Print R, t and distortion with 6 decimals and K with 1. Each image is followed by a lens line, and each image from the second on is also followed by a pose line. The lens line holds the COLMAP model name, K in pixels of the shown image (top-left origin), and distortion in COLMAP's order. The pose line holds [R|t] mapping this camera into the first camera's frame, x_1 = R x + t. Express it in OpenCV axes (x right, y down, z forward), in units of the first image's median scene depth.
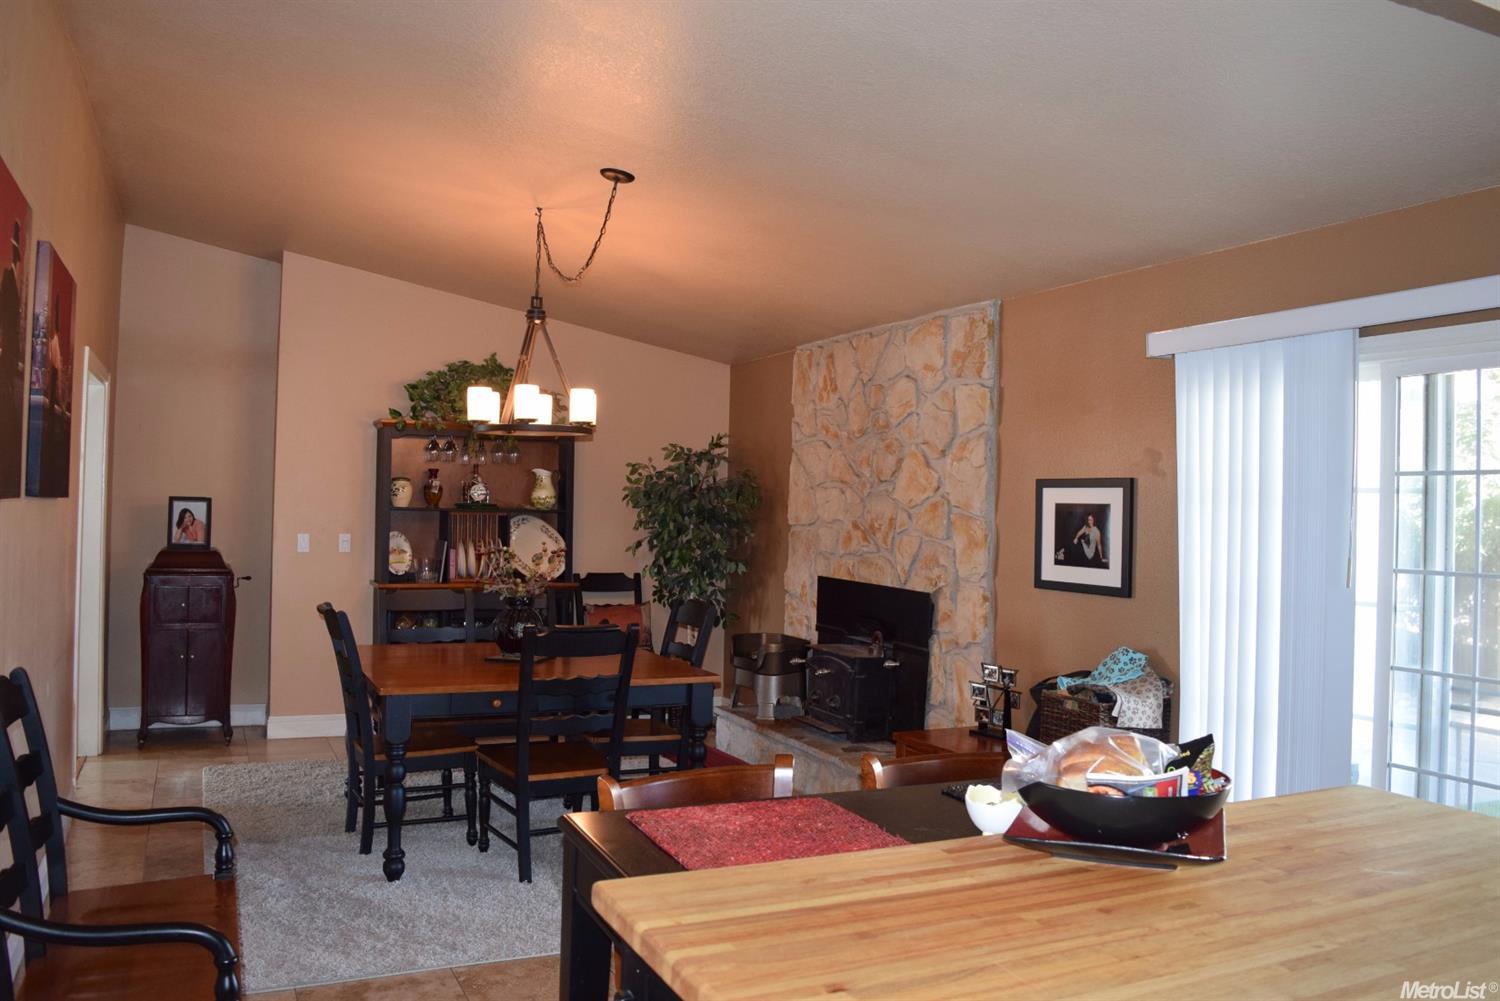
lens RADIAL K [[1176.7, 0, 750.0], [0, 1176.7, 500.5], [0, 0, 1]] dist [-0.101133, 0.024505]
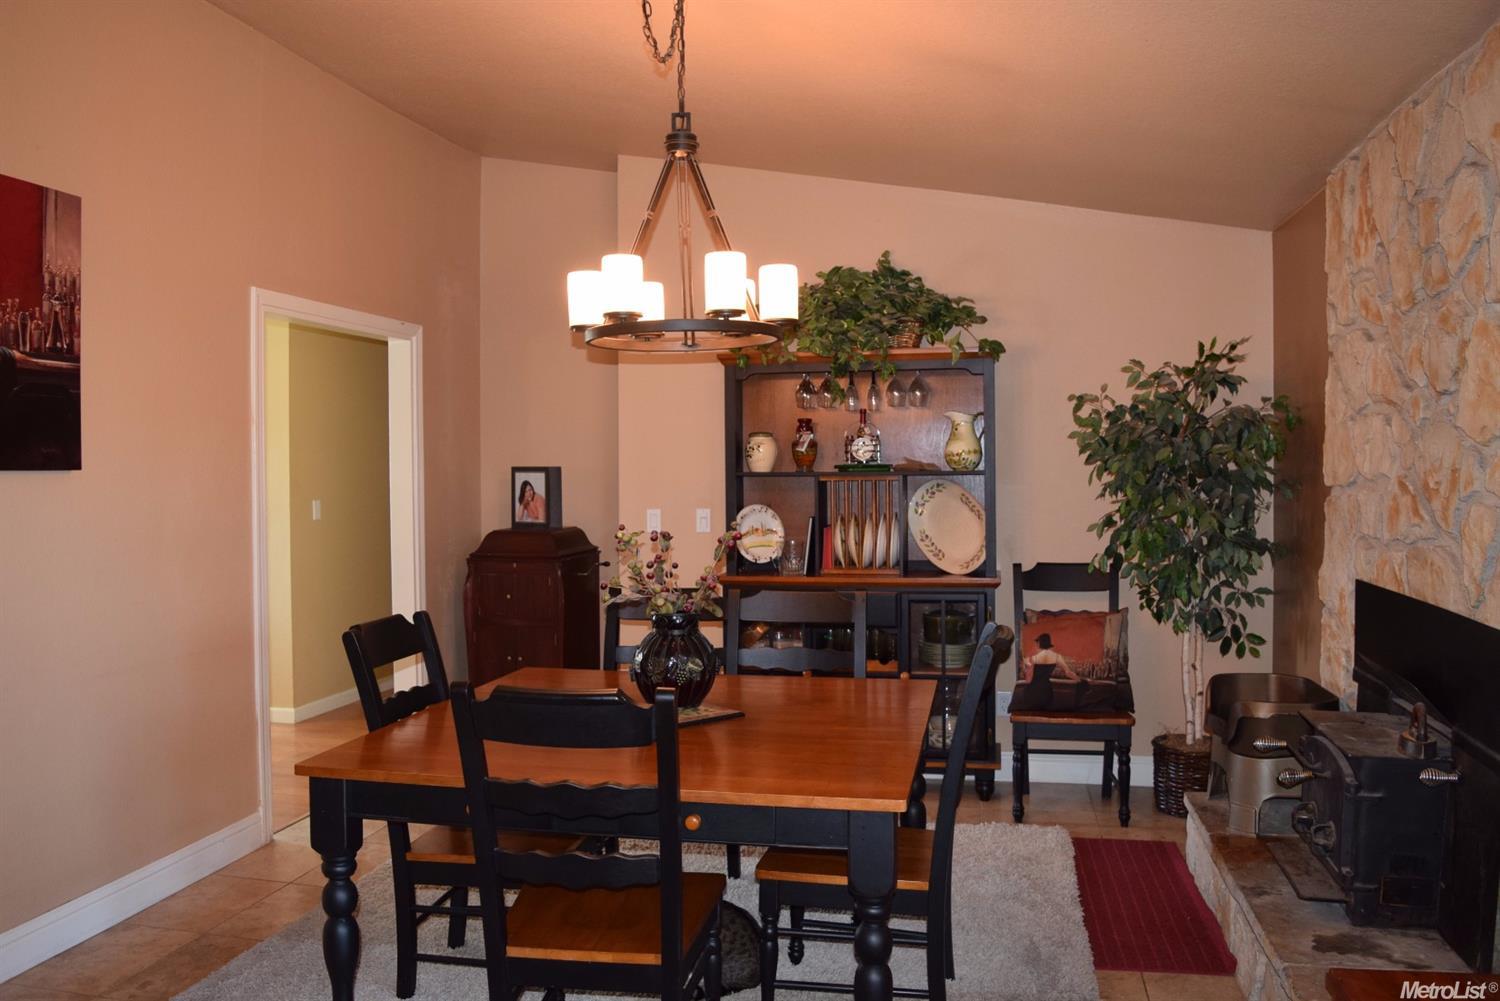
lens RADIAL K [[1176.7, 0, 750.0], [0, 1176.7, 500.5], [0, 0, 1]] dist [-0.101133, 0.024505]
pose [[0.797266, -0.011674, -0.603516, 0.151928], [0.027831, 0.999461, 0.017434, 0.010778], [0.602987, -0.030696, 0.797161, 0.406654]]
